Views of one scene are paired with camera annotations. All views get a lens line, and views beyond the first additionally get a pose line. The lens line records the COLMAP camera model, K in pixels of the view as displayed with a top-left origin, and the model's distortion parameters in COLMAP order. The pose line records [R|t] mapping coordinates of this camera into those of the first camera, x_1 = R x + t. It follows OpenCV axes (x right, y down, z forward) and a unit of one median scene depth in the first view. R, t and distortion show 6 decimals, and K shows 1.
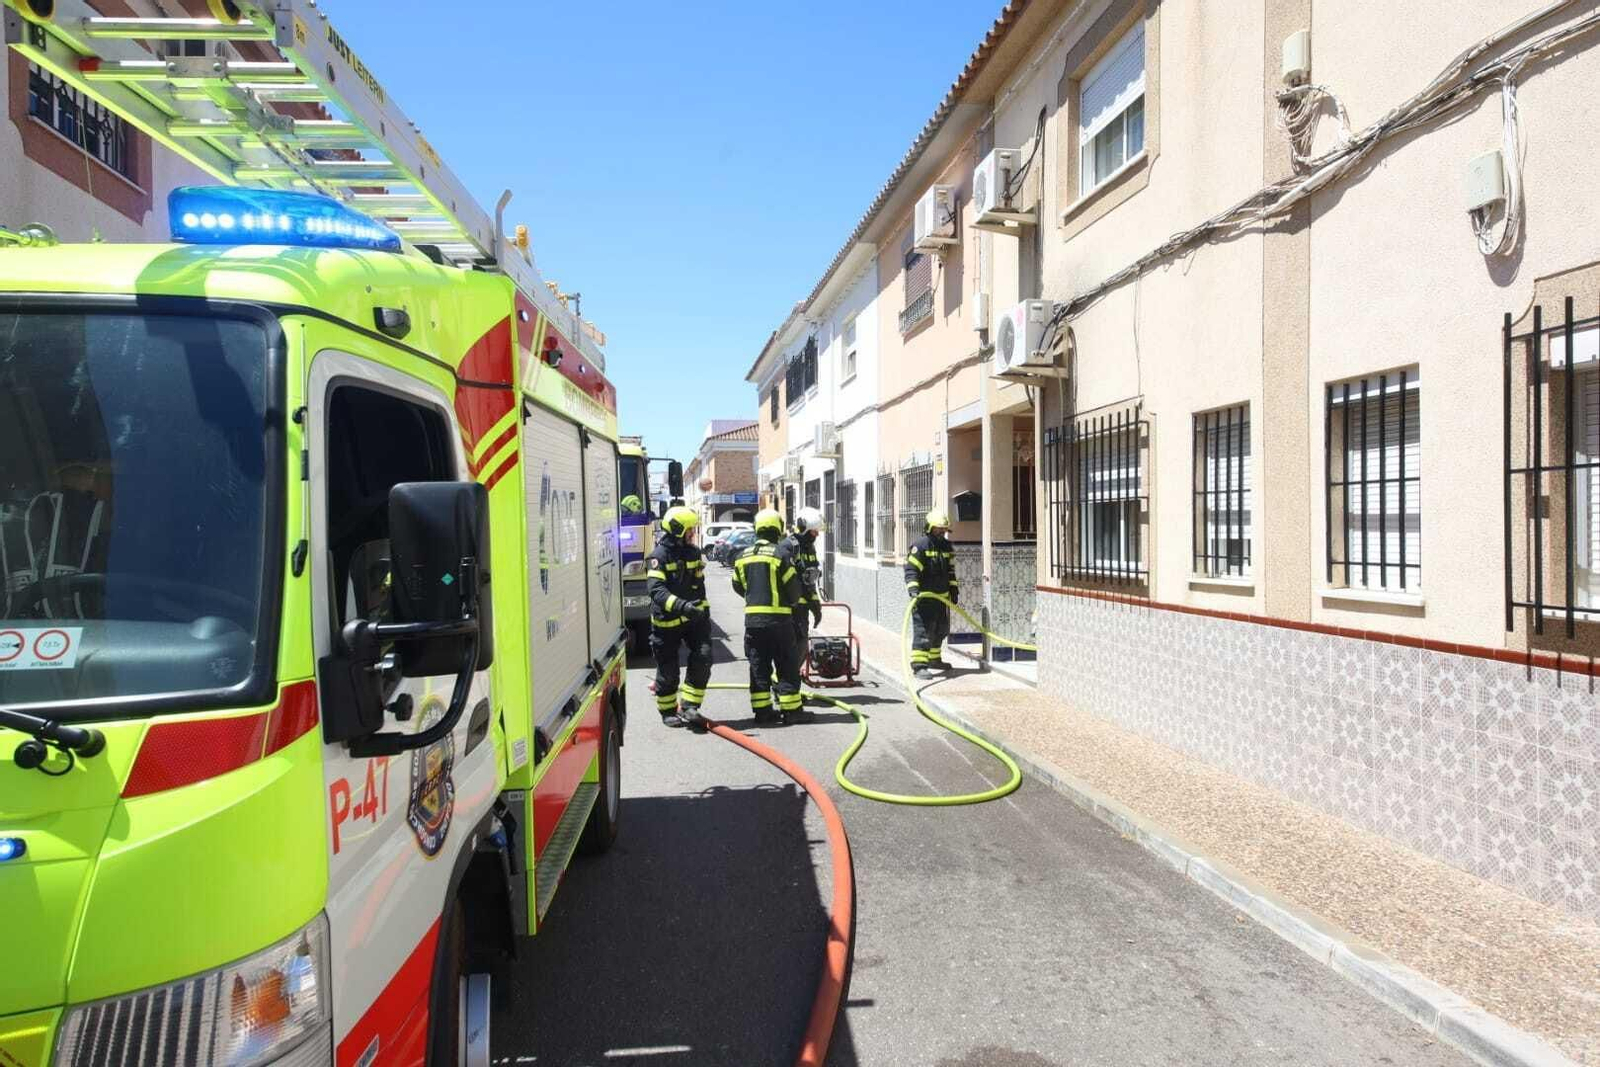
lens RADIAL K [[1033.0, 0, 798.1], [0, 1033.0, 534.7], [0, 0, 1]] dist [0.030363, -0.024072]
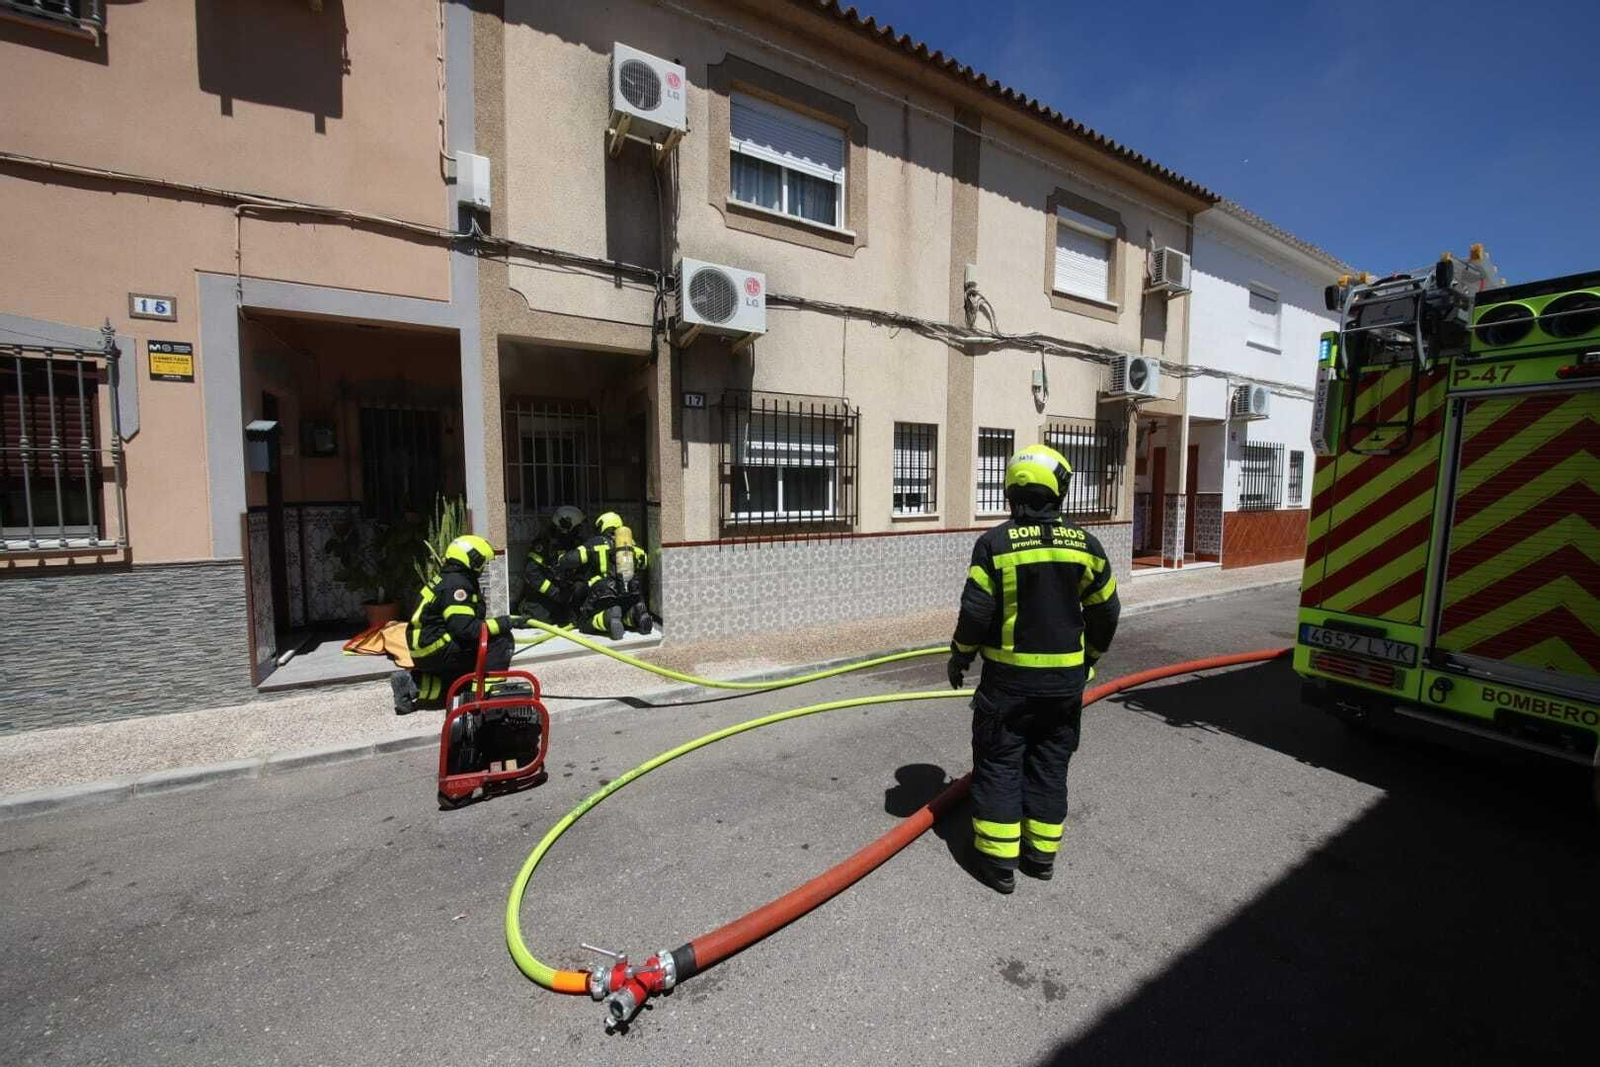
lens RADIAL K [[558.9, 0, 798.2], [0, 558.9, 526.3], [0, 0, 1]] dist [0.005571, -0.009204]
pose [[-0.359299, -0.053341, 0.931697, -0.509732], [0.008080, 0.998150, 0.060262, 0.001762], [-0.933188, 0.029180, -0.358203, 1.703827]]
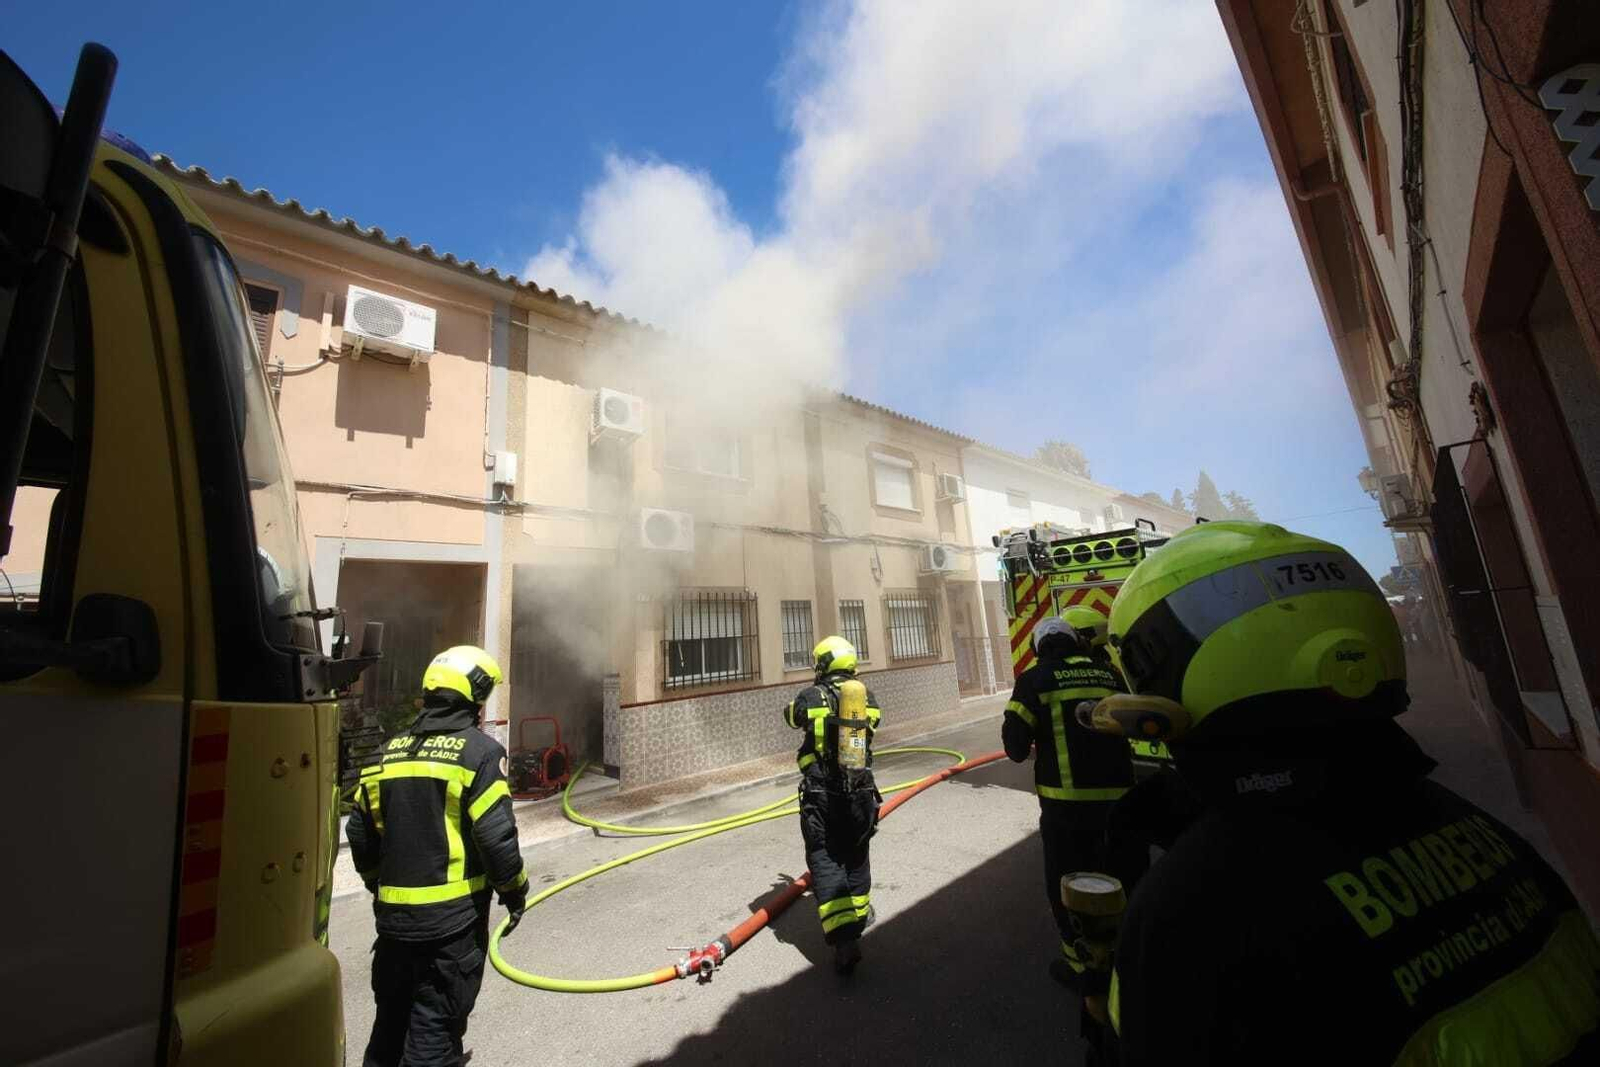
lens RADIAL K [[558.9, 0, 793.2], [0, 558.9, 528.8], [0, 0, 1]] dist [0.005571, -0.009204]
pose [[-0.548854, 0.213650, 0.808154, -0.844246], [0.080214, 0.975786, -0.203489, -0.013963], [-0.832061, -0.046860, -0.552702, 1.953779]]
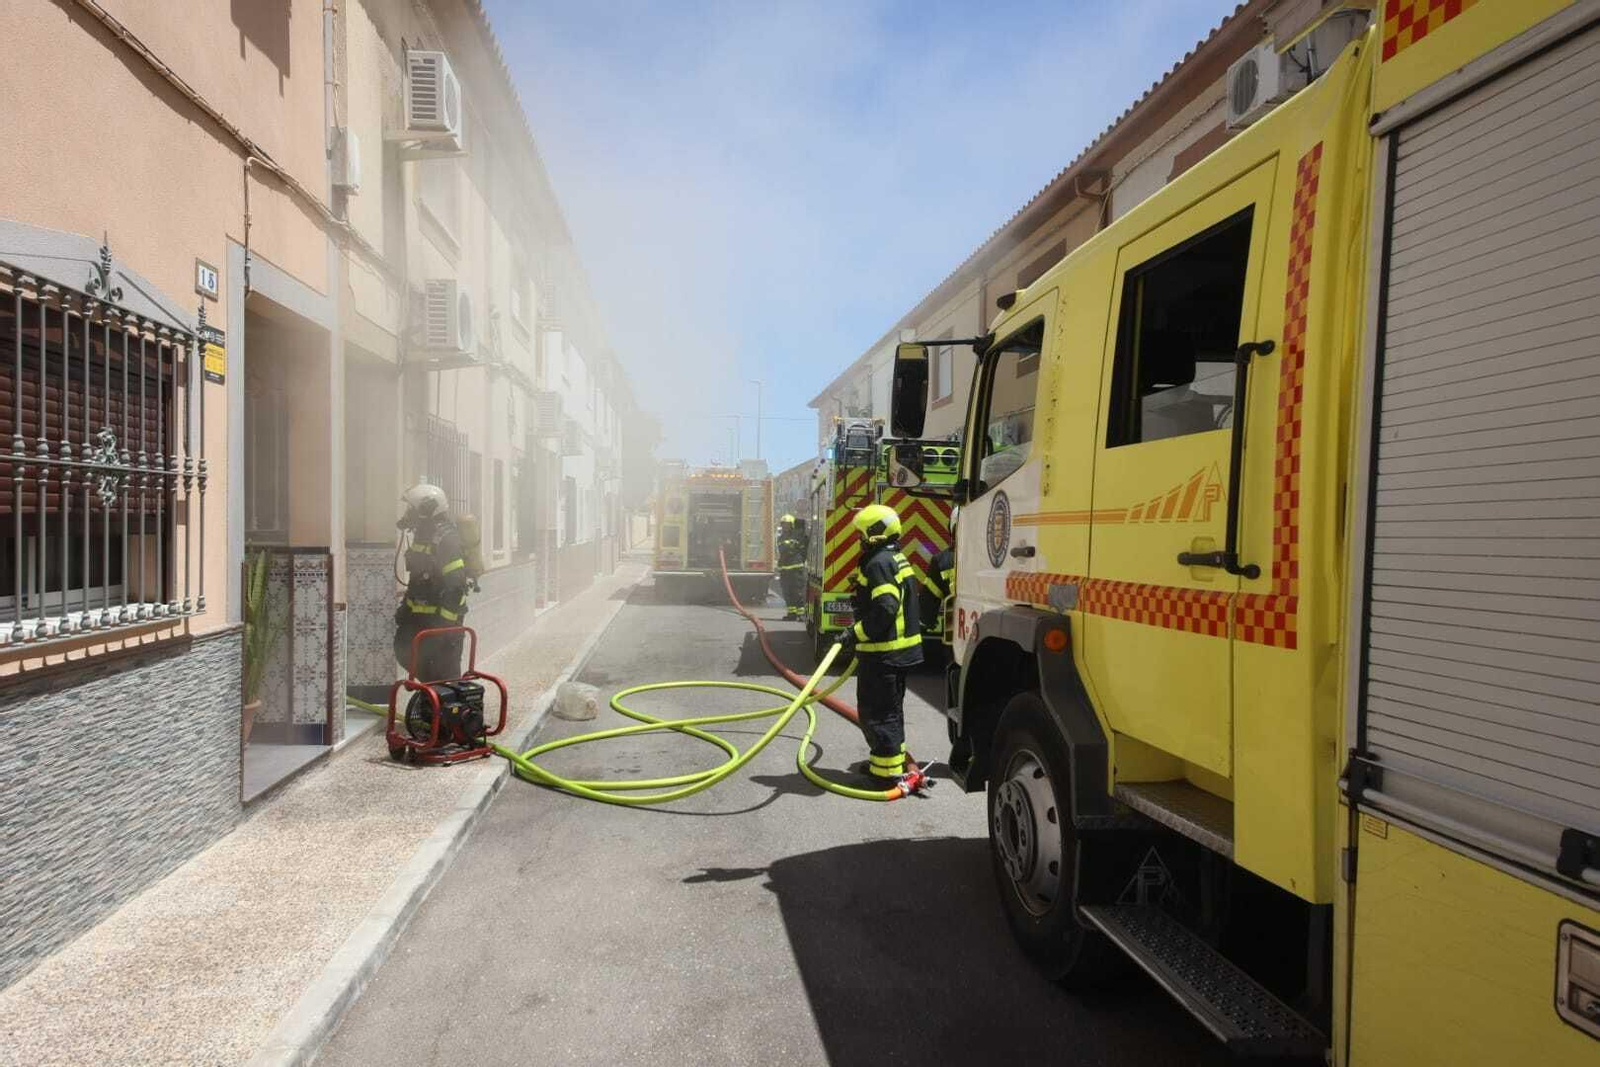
lens RADIAL K [[1033.0, 0, 782.8], [0, 1033.0, 535.5], [0, 0, 1]] dist [0.030363, -0.024072]
pose [[-0.998685, 0.001306, 0.051247, -0.188112], [0.002259, 0.999826, 0.018529, -0.017907], [-0.051214, 0.018620, -0.998514, 2.922272]]
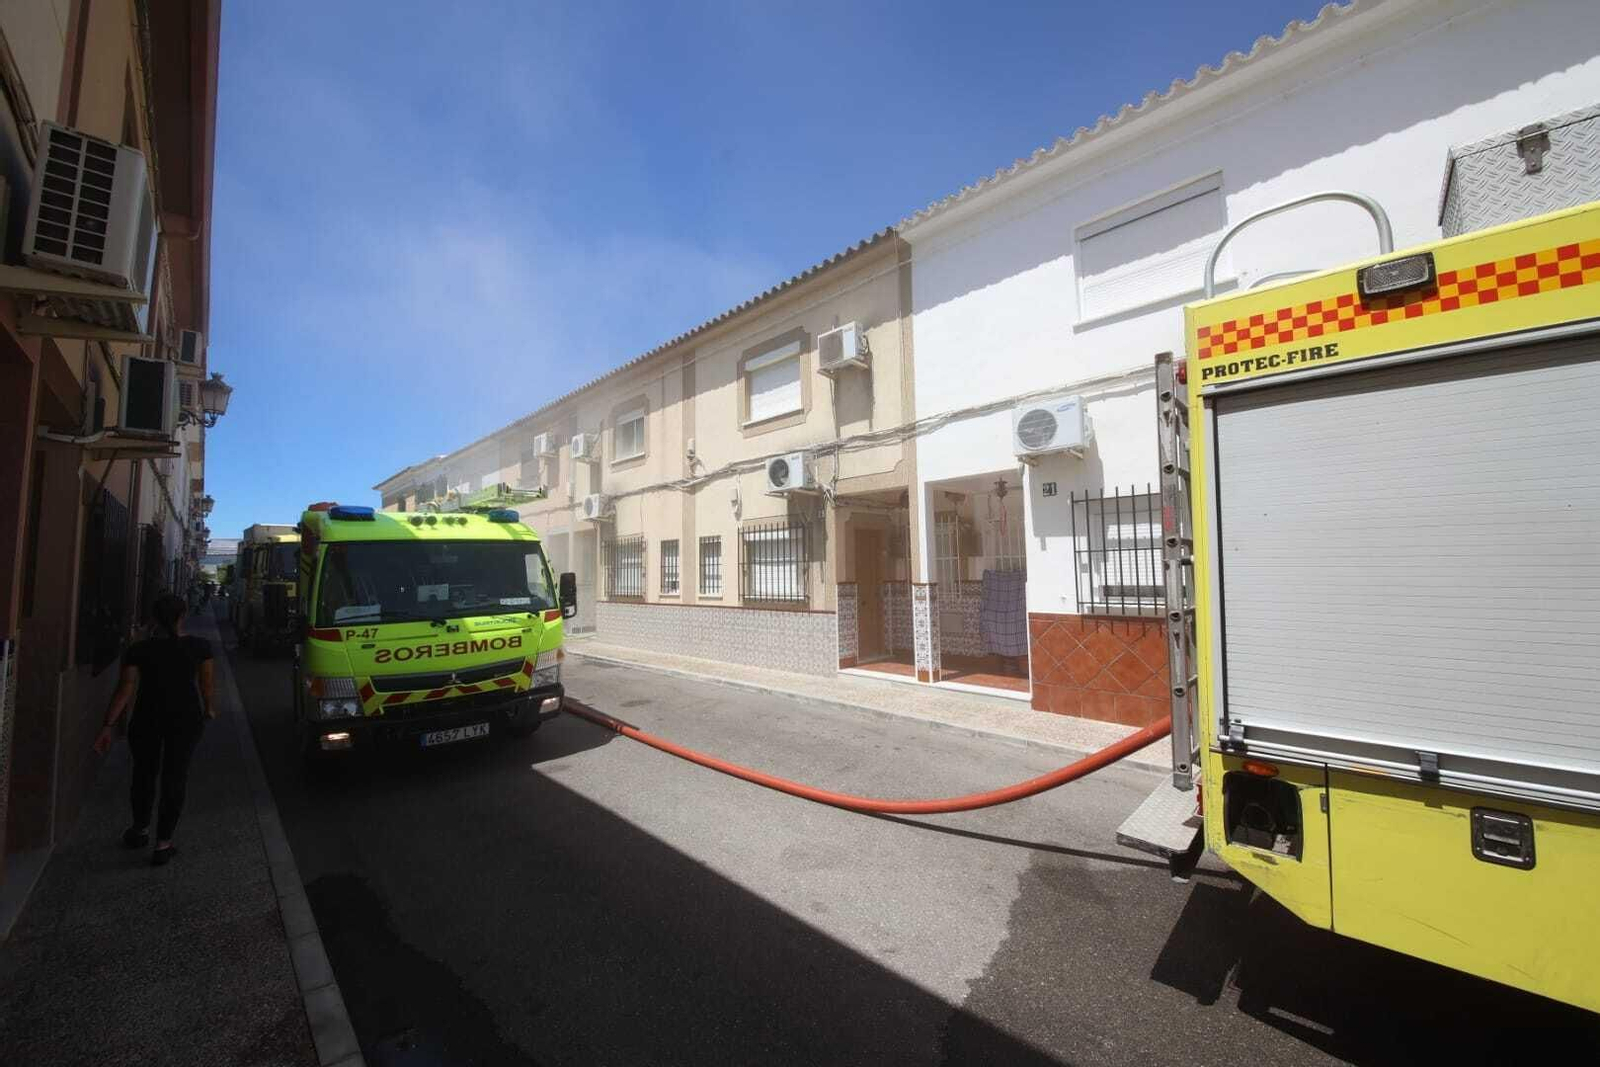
lens RADIAL K [[586.9, 0, 795.4], [0, 586.9, 525.7], [0, 0, 1]] dist [0.000169, -0.000025]
pose [[0.798216, 0.041058, 0.600971, -0.415651], [0.015378, 0.995960, -0.088469, -0.000968], [-0.602176, 0.079859, 0.794360, -0.754446]]
